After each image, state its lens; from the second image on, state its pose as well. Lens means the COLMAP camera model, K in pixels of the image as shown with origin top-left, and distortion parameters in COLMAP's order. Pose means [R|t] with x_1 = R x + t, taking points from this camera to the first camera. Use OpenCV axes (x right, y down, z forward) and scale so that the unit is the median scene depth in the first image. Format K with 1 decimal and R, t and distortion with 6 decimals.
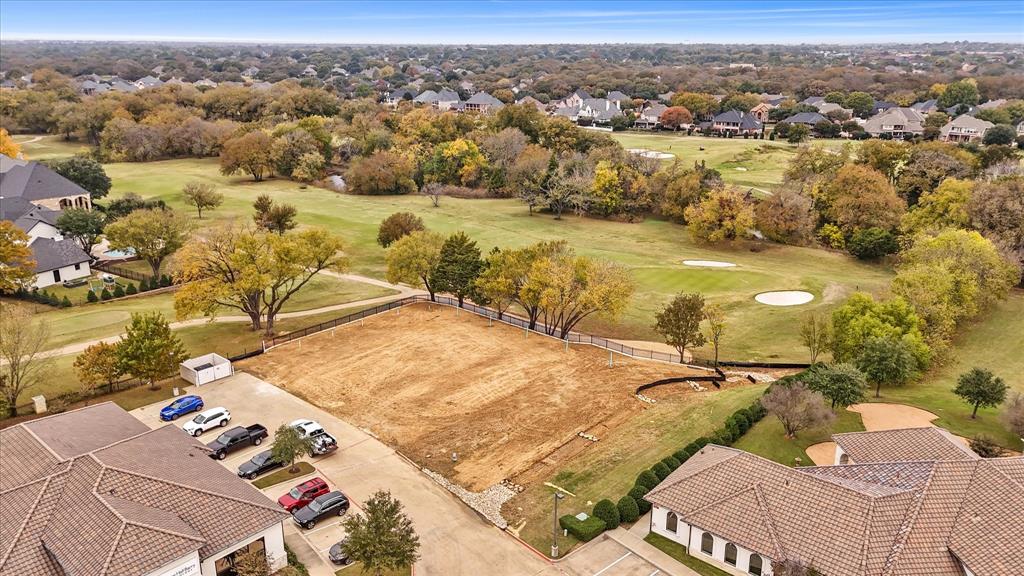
lens RADIAL K [[755.7, 0, 512.0], [0, 755.7, 288.0], [0, 0, 1]] dist [0.086007, -0.090968]
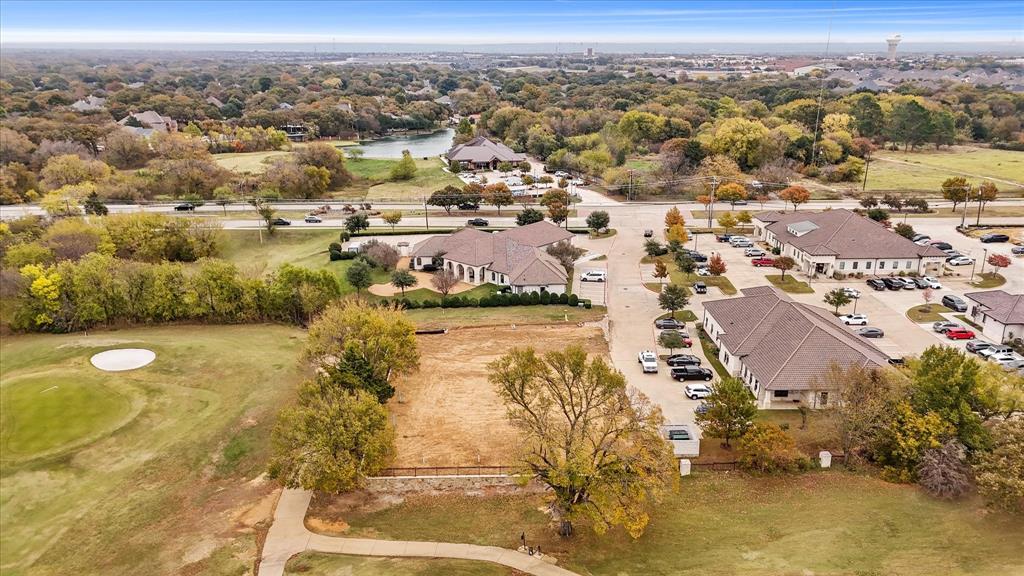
lens RADIAL K [[755.7, 0, 512.0], [0, 755.7, 288.0], [0, 0, 1]] dist [0.086007, -0.090968]
pose [[-0.685275, -0.221353, 0.693830, -0.858221], [0.220321, 0.845042, 0.487199, -0.575001], [-0.694159, 0.486731, -0.530318, 1.502696]]
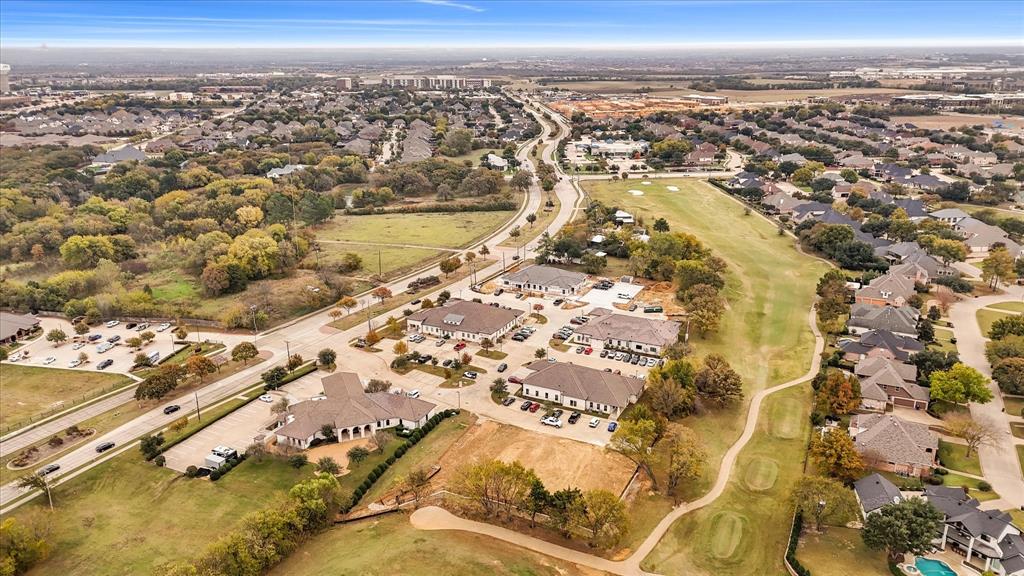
lens RADIAL K [[755.7, 0, 512.0], [0, 755.7, 288.0], [0, 0, 1]] dist [0.086007, -0.090968]
pose [[-0.962710, 0.083042, -0.257477, 0.443815], [-0.080797, 0.820036, 0.566580, -1.408962], [0.258190, 0.566255, -0.782747, 2.252351]]
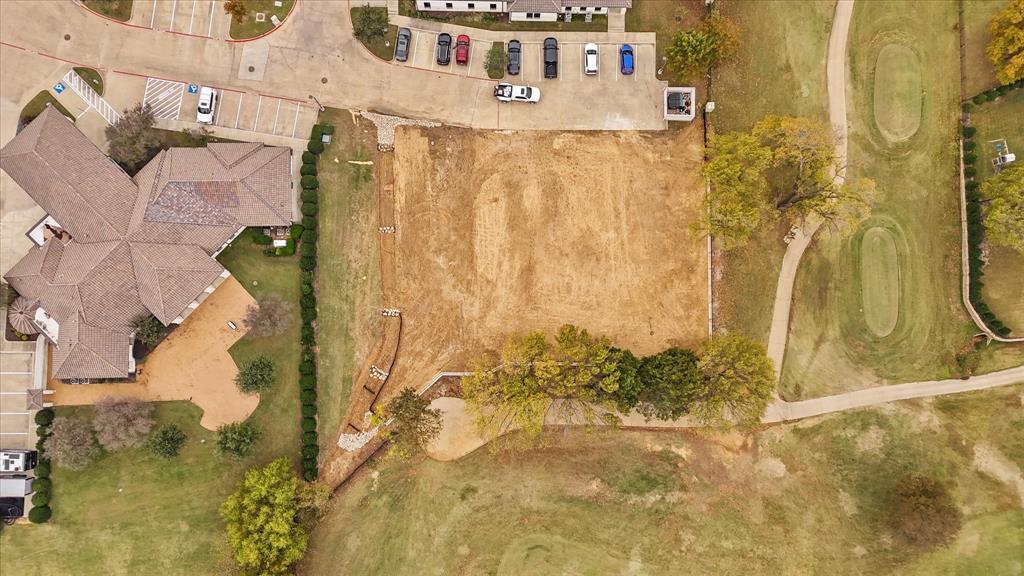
lens RADIAL K [[779.6, 0, 512.0], [0, 779.6, 288.0], [0, 0, 1]] dist [0.089693, -0.100395]
pose [[-0.750339, 0.656494, -0.077505, 0.088942], [-0.223153, -0.141185, 0.964505, -1.032099], [0.622249, 0.741001, 0.252435, 0.689551]]
